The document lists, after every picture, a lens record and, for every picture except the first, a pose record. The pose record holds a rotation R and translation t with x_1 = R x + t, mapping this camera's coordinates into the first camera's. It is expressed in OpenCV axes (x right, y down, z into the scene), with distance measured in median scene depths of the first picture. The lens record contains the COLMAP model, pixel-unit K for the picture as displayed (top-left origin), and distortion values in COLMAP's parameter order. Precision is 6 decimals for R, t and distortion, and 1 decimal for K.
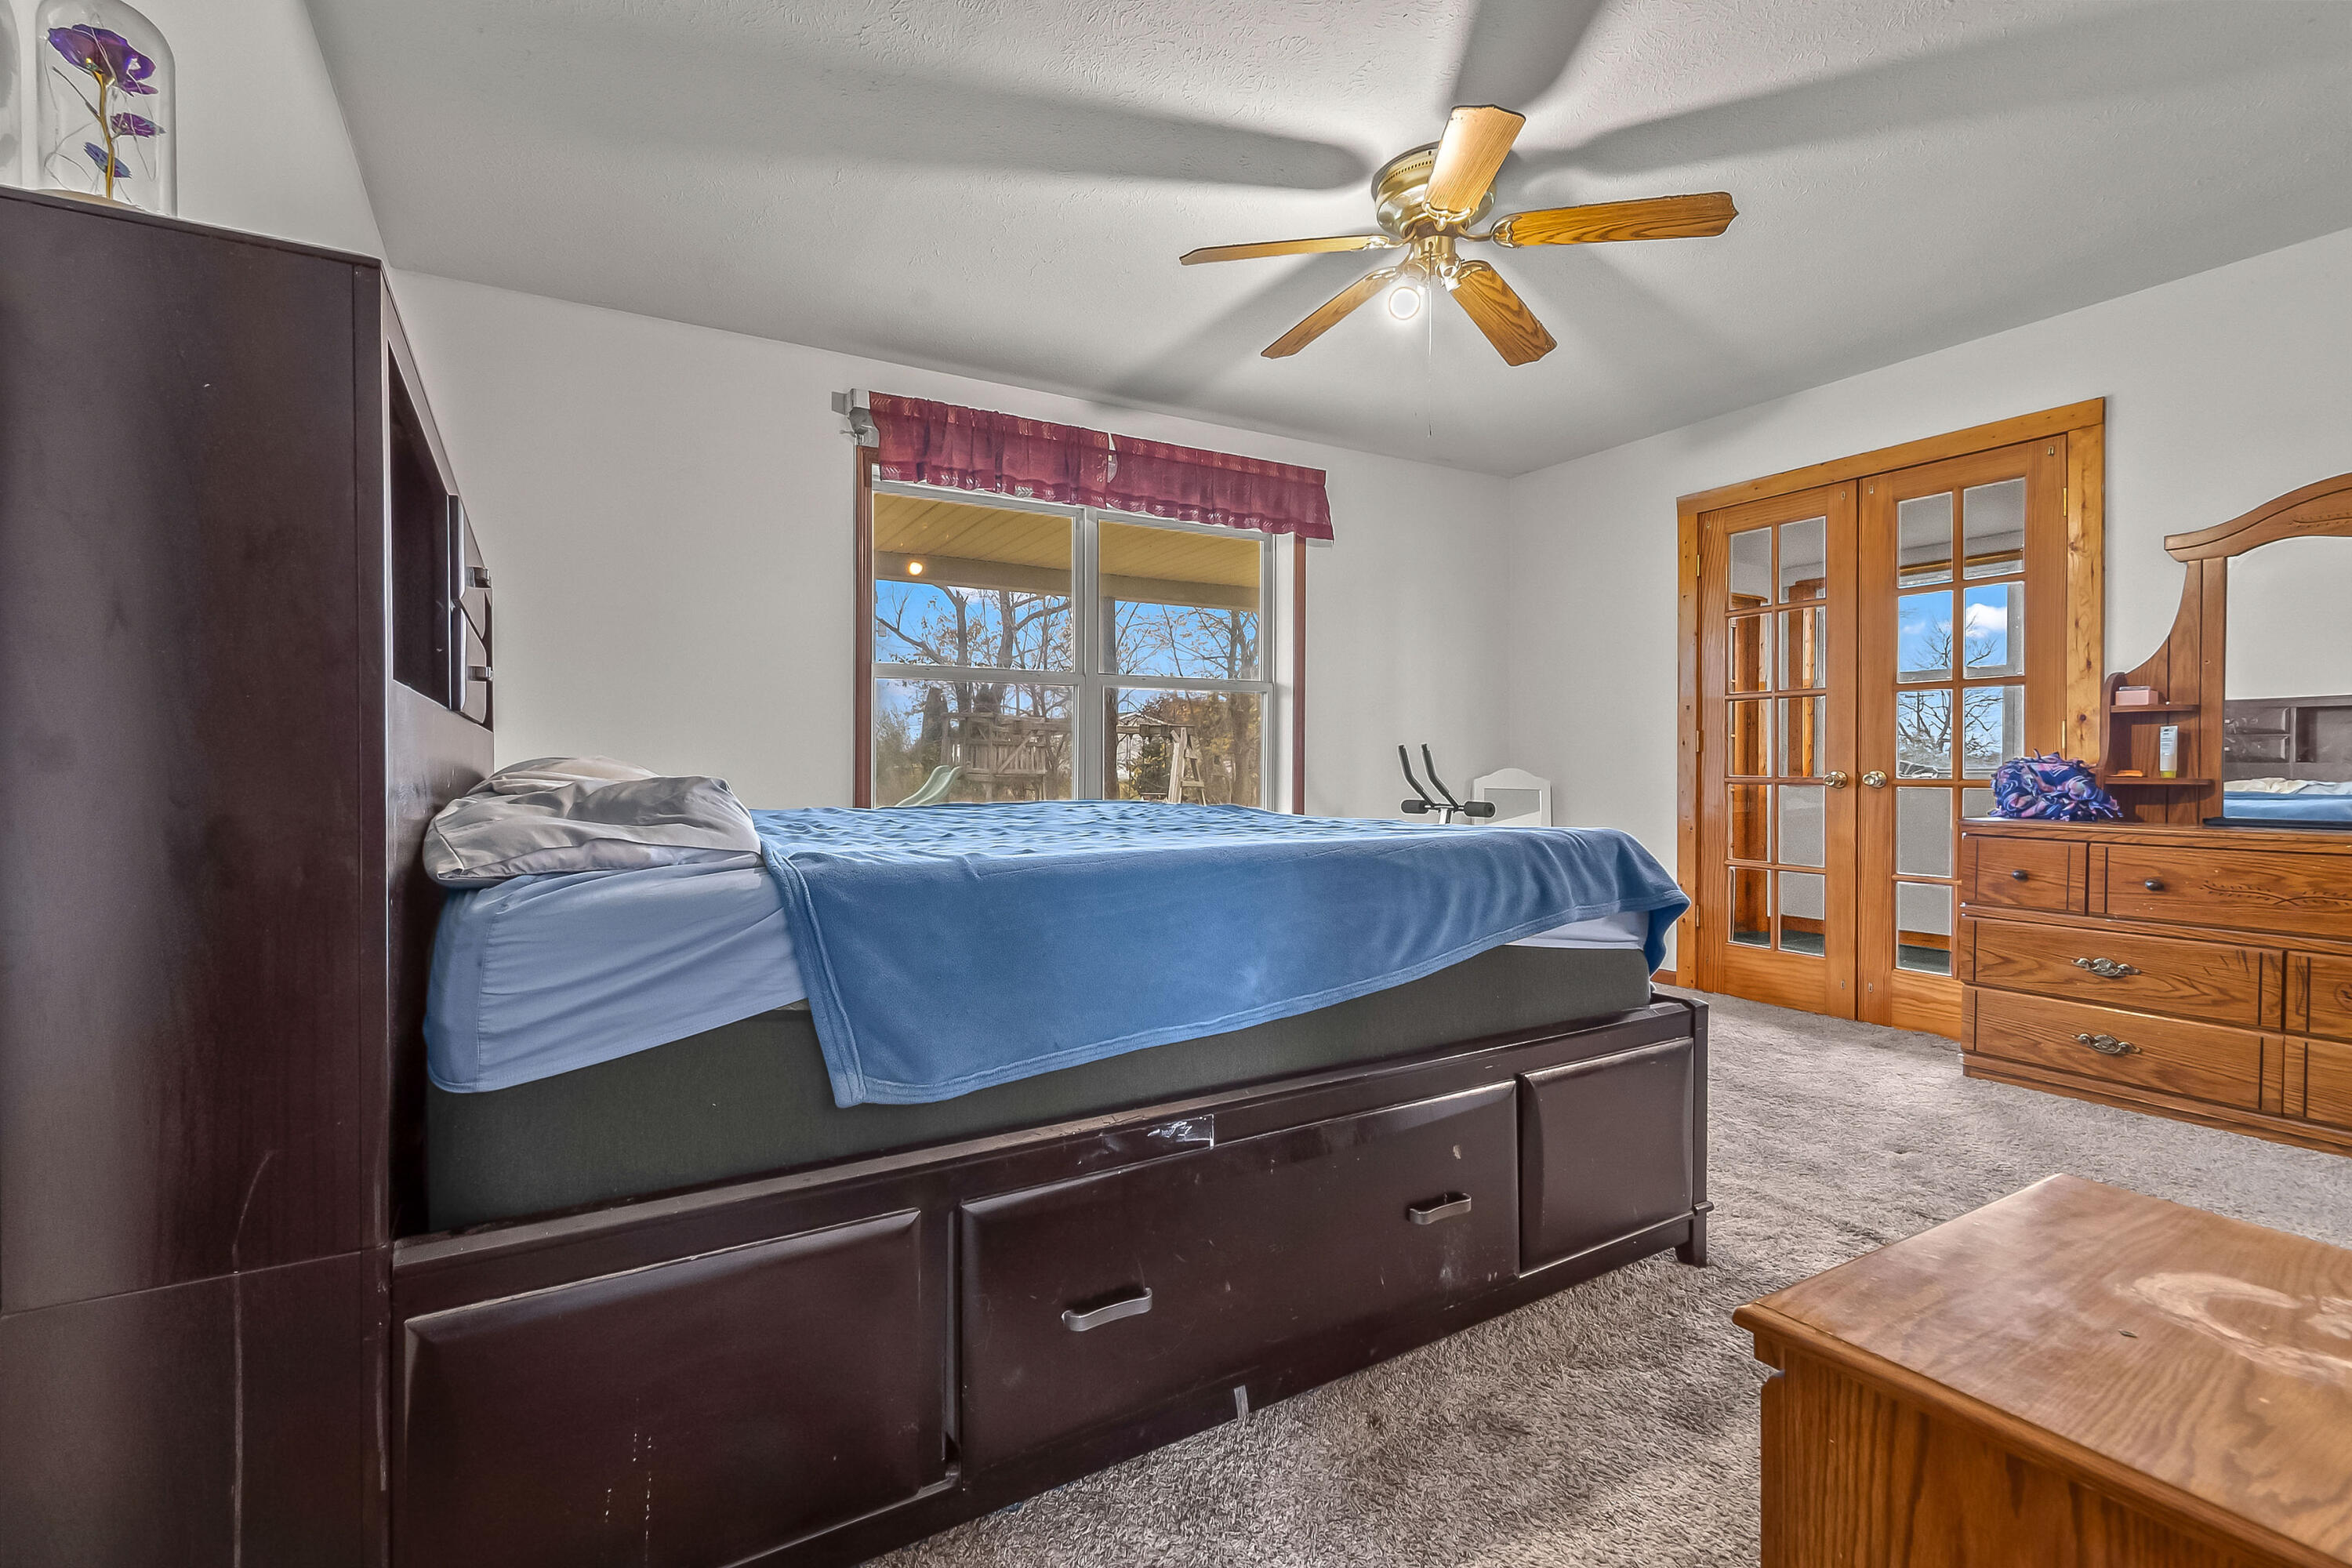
lens RADIAL K [[1030.2, 0, 1168.5], [0, 1030.2, 761.6], [0, 0, 1]] dist [0.000860, 0.000056]
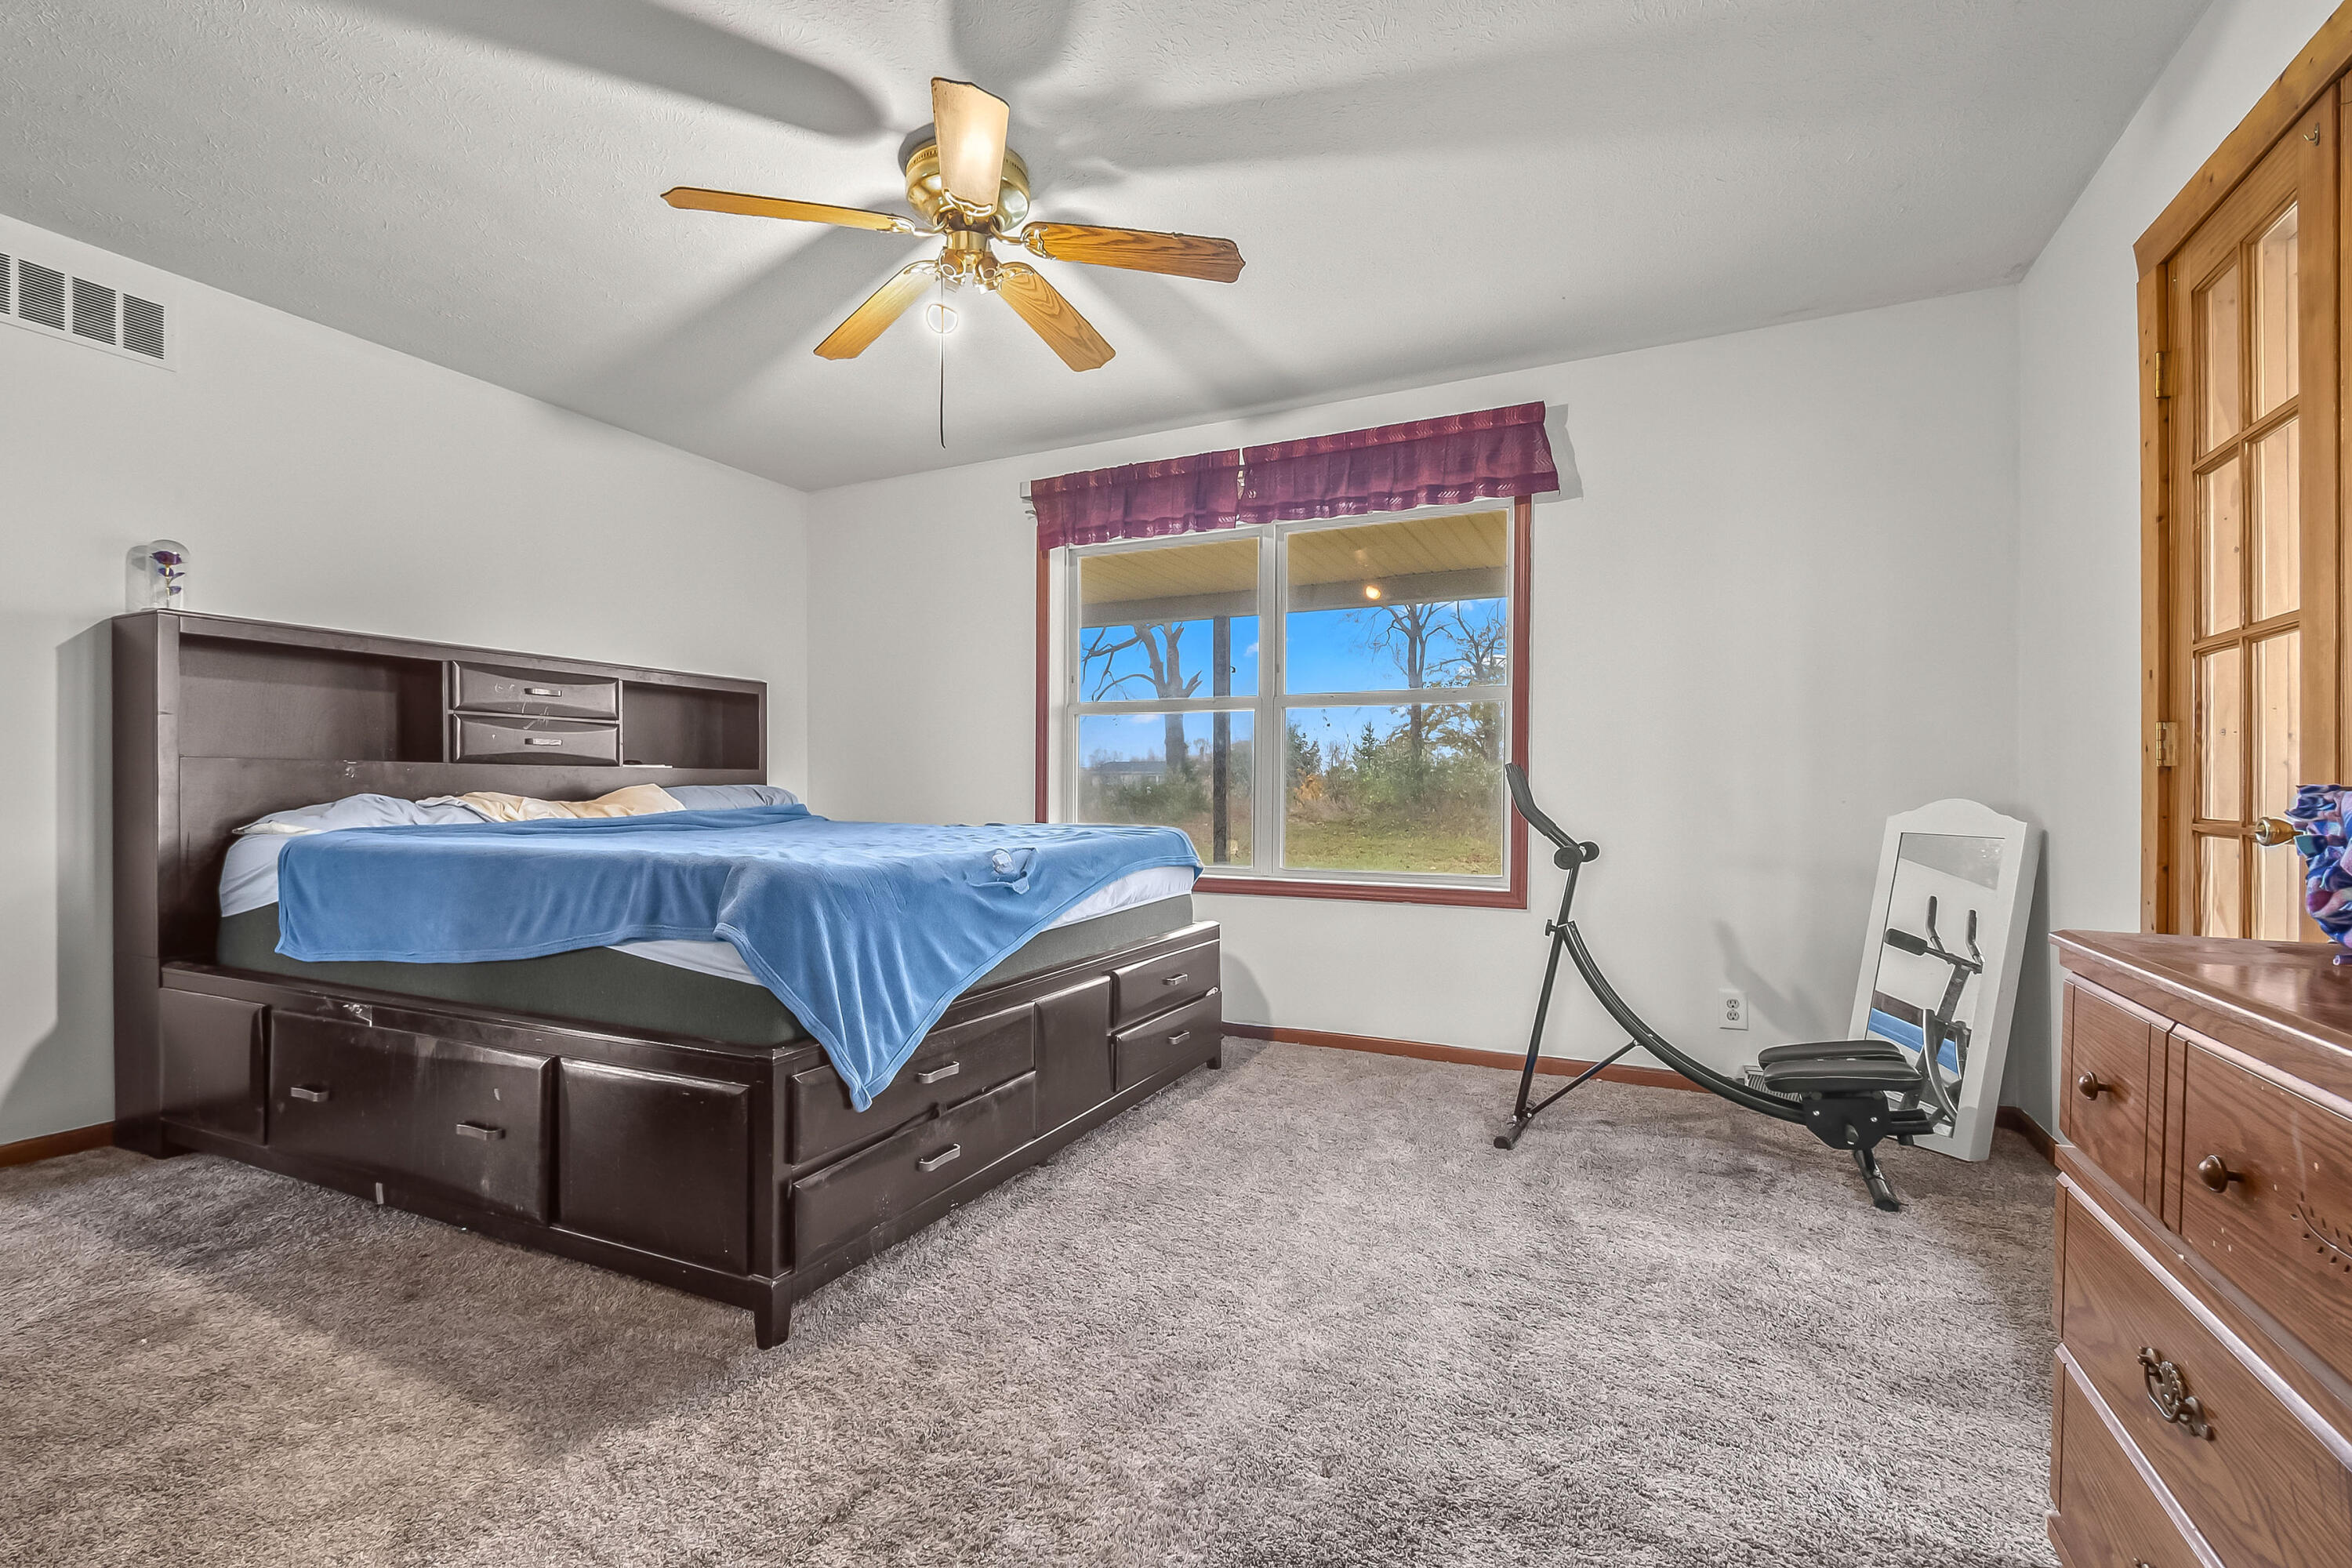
lens RADIAL K [[1053.8, 0, 1177.5], [0, 1053.8, 784.9], [0, 0, 1]] dist [0.001367, -0.000086]
pose [[0.565471, -0.001888, -0.824766, 0.733242], [0.001698, 0.999998, -0.001125, 0.001243], [0.824767, -0.000764, 0.565473, 0.385890]]
